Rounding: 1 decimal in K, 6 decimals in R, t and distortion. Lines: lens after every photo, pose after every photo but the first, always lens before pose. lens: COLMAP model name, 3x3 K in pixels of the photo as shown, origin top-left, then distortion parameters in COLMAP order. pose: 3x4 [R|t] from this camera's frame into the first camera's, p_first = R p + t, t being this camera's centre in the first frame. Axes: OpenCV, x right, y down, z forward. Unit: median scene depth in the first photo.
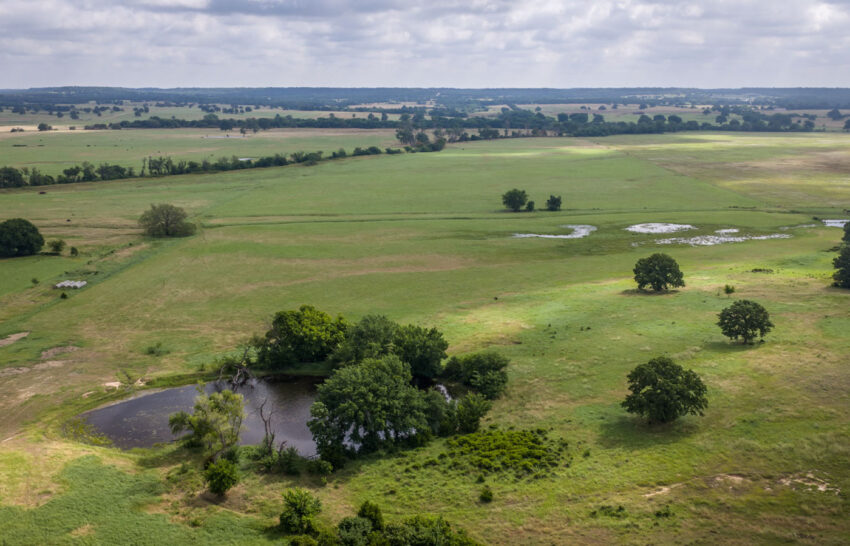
lens RADIAL K [[792.8, 0, 425.0], [0, 792.8, 273.0], [0, 0, 1]] dist [0.001351, -0.024226]
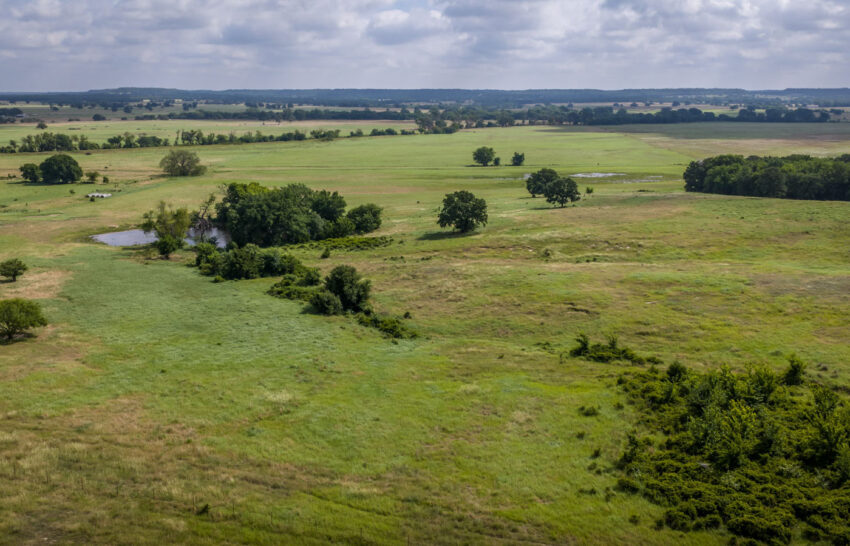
lens RADIAL K [[792.8, 0, 425.0], [0, 792.8, 273.0], [0, 0, 1]] dist [0.001351, -0.024226]
pose [[0.998094, 0.014511, -0.059987, 0.052496], [-0.014838, 0.999877, -0.005013, 0.044748], [0.059907, 0.005894, 0.998187, -0.083349]]
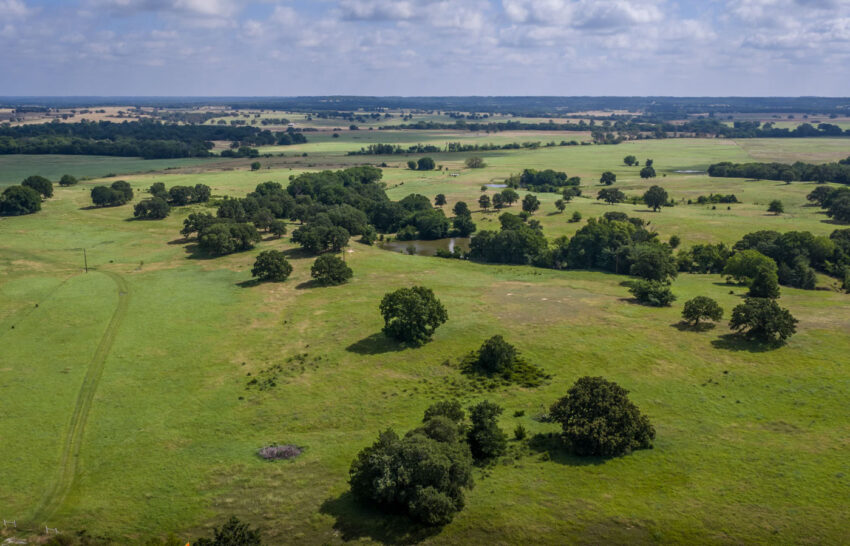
lens RADIAL K [[792.8, 0, 425.0], [0, 792.8, 273.0], [0, 0, 1]] dist [0.001351, -0.024226]
pose [[0.962581, 0.057815, -0.264754, 0.086818], [-0.059961, 0.998201, -0.000025, 0.126387], [0.264276, 0.015899, 0.964316, -0.621314]]
